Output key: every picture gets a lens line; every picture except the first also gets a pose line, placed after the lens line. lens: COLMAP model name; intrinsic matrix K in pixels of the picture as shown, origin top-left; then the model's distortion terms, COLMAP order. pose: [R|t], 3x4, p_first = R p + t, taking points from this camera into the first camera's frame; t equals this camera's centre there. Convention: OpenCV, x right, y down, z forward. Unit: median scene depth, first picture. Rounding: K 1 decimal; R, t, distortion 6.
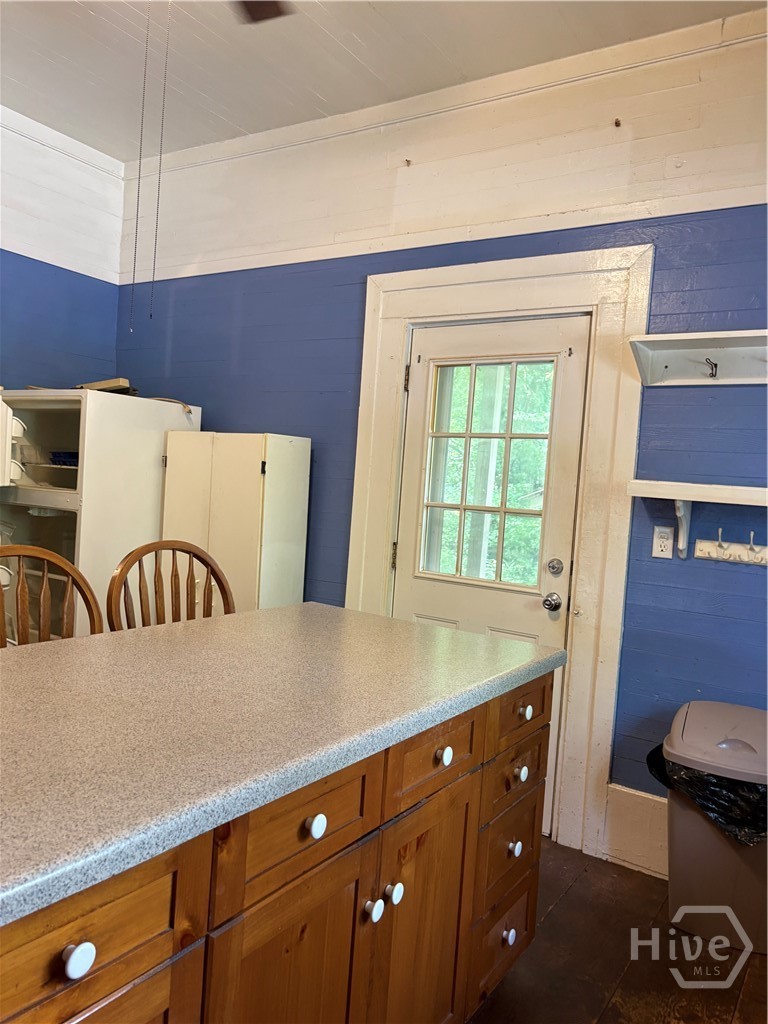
lens RADIAL K [[768.9, 0, 384.0], [0, 768.9, 512.0], [0, 0, 1]] dist [0.016401, -0.003720]
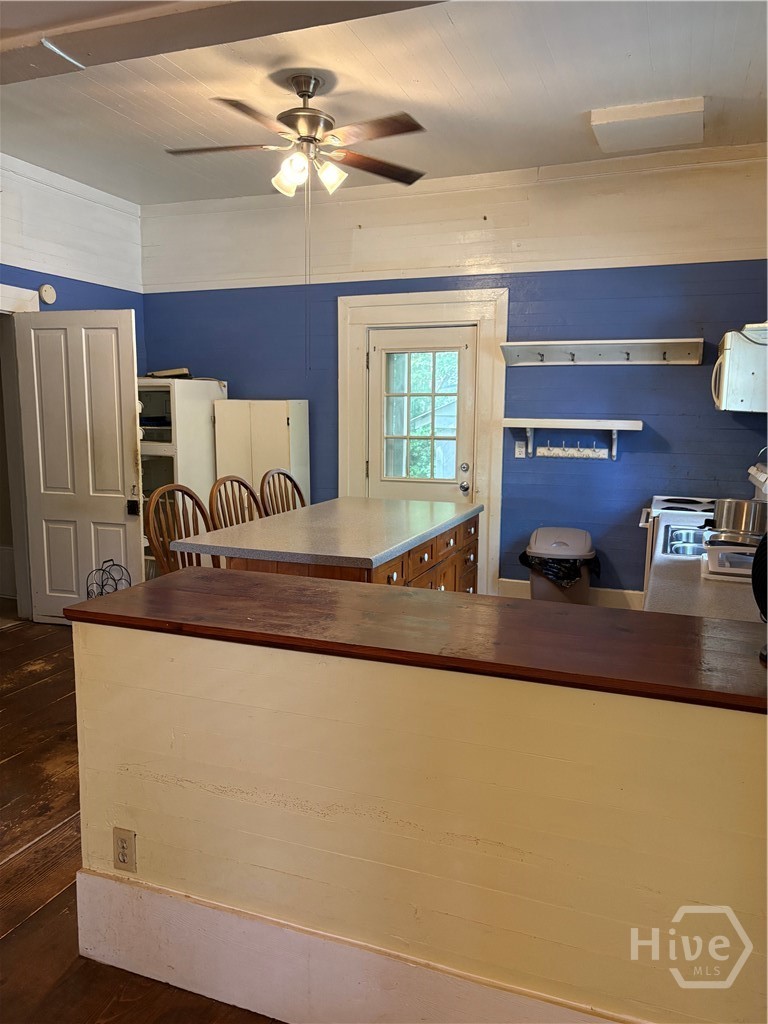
lens RADIAL K [[768.9, 0, 384.0], [0, 768.9, 512.0], [0, 0, 1]] dist [0.016401, -0.003720]
pose [[0.977165, -0.088479, 0.193183, -0.330997], [0.066832, 0.991017, 0.115837, -0.048143], [-0.201696, -0.100281, 0.974301, -0.758861]]
